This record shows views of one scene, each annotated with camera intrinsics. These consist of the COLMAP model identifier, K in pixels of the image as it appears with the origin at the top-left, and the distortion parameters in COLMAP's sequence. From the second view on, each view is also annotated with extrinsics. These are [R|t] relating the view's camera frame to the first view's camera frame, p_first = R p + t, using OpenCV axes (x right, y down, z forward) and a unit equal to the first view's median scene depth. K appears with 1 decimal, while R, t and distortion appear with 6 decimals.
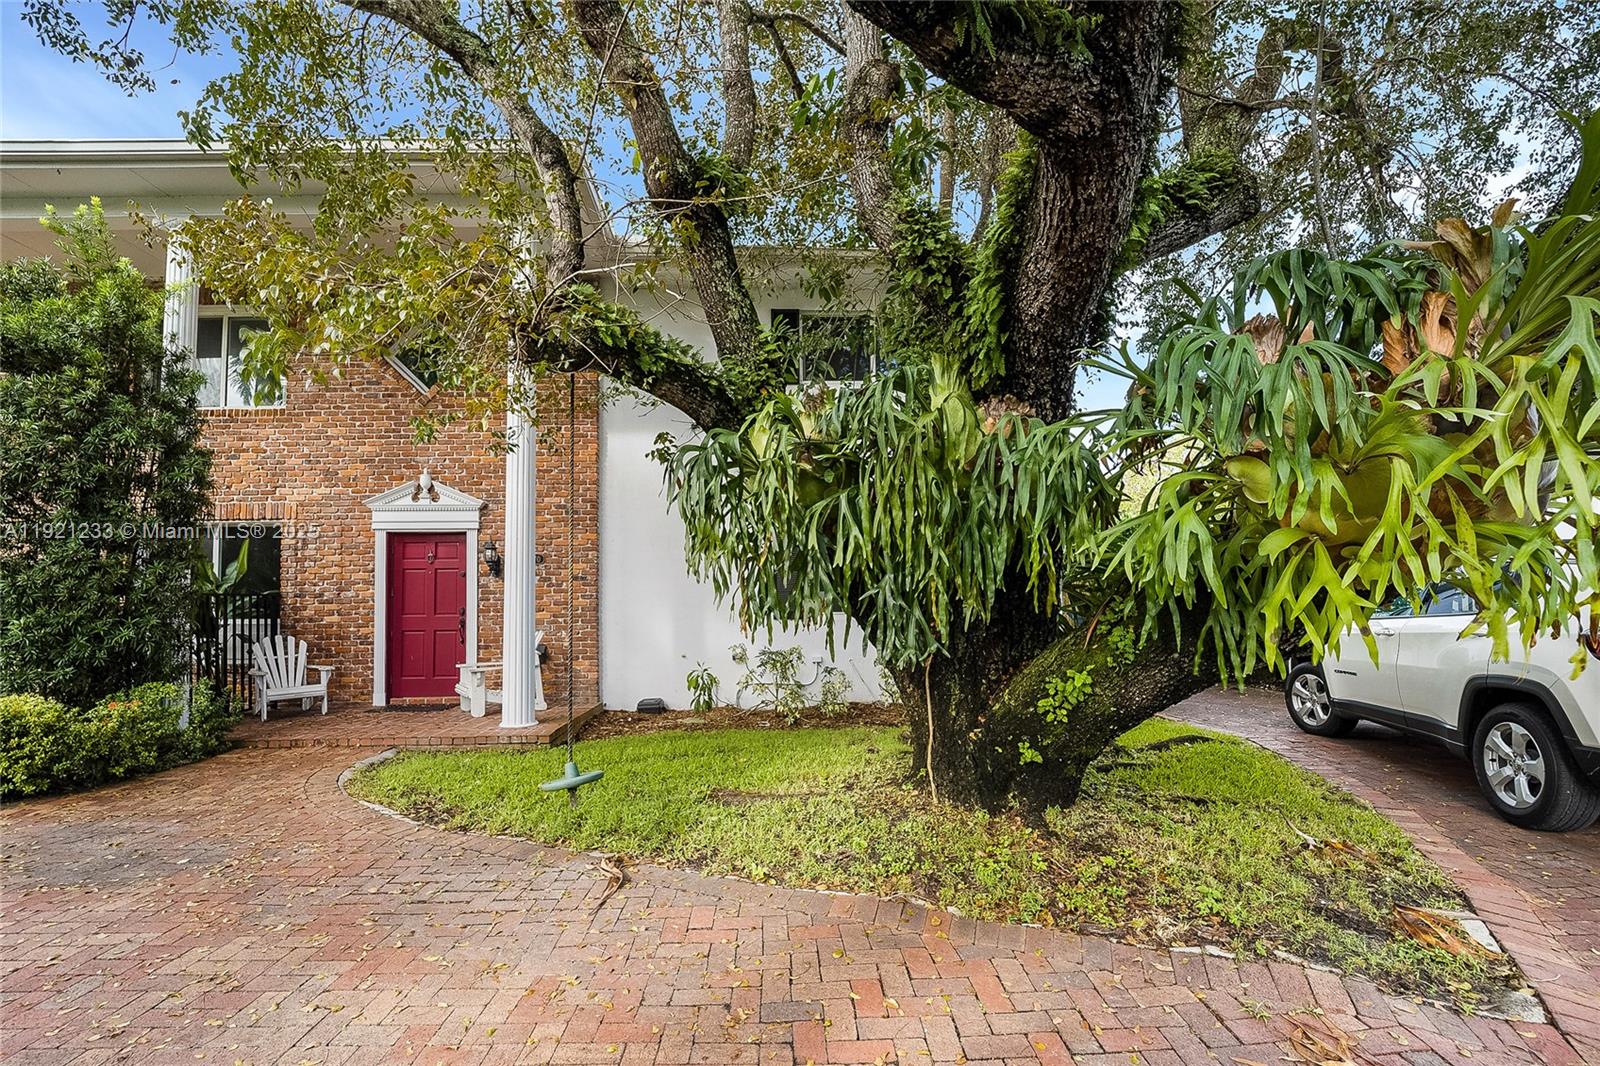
lens RADIAL K [[673.9, 0, 781.2], [0, 673.9, 549.2], [0, 0, 1]] dist [-0.024634, -0.000011]
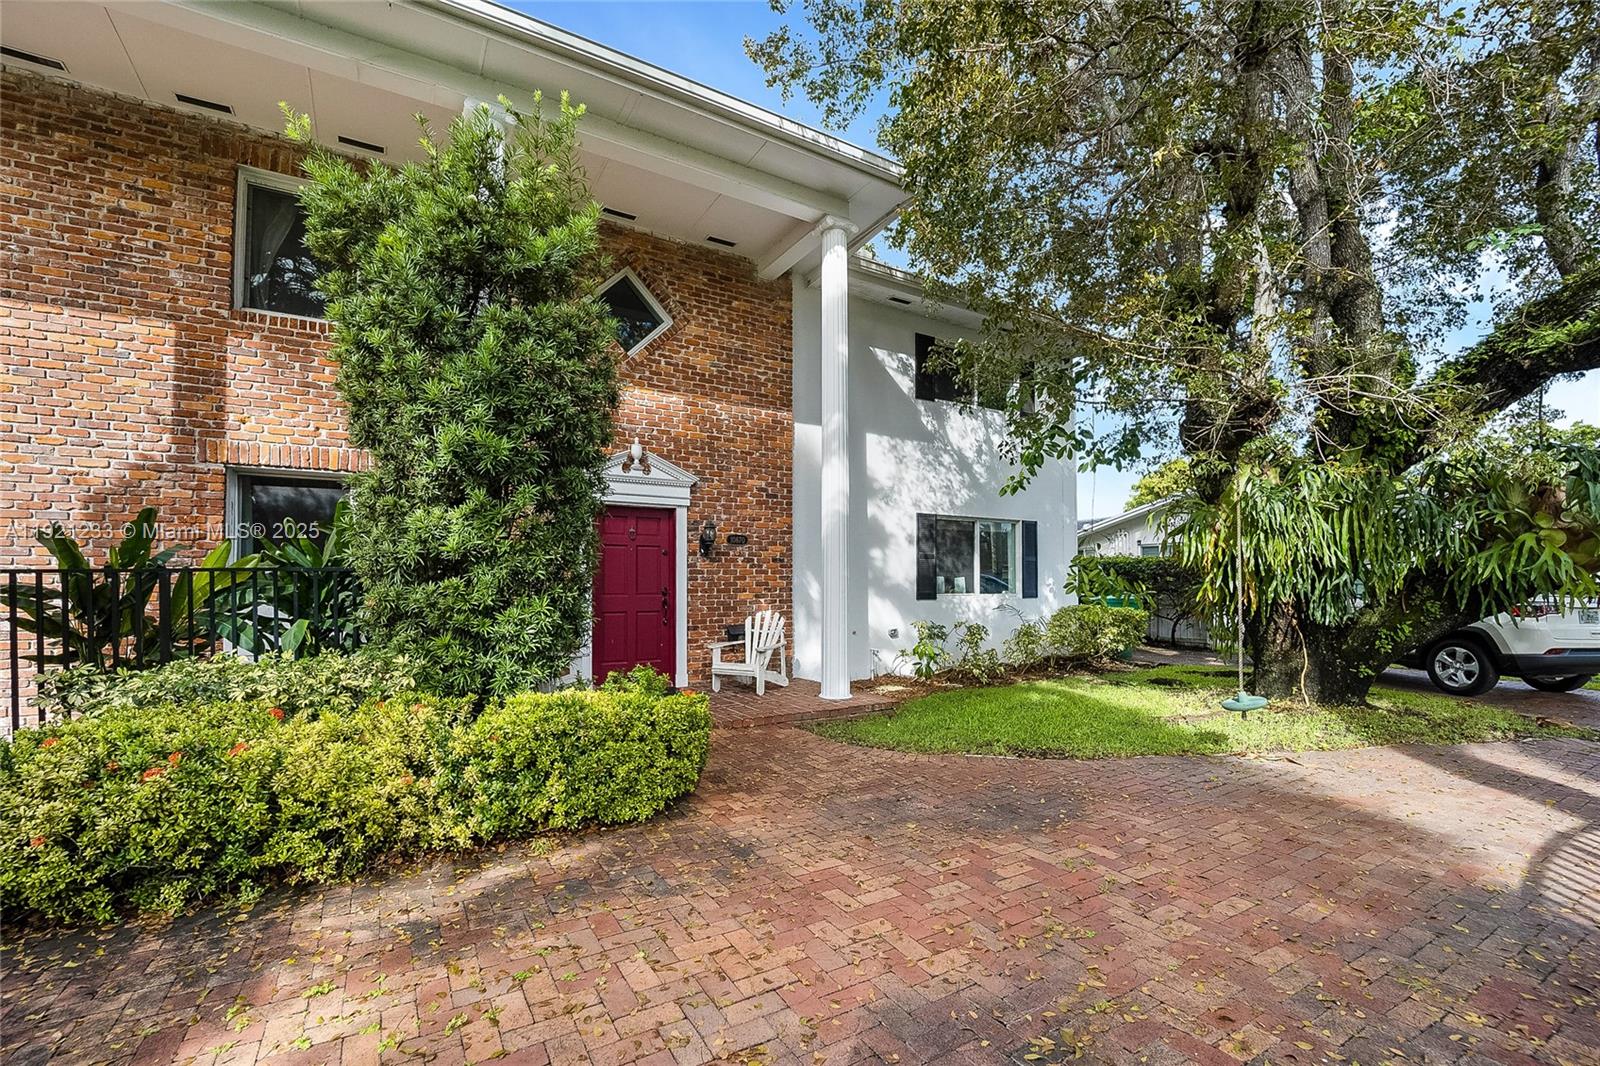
lens RADIAL K [[673.9, 0, 781.2], [0, 673.9, 549.2], [0, 0, 1]] dist [-0.024634, -0.000011]
pose [[0.874674, 0.035096, 0.483439, -0.803429], [-0.050646, 0.998533, 0.019143, 0.006052], [-0.482058, -0.041228, 0.875169, 0.082180]]
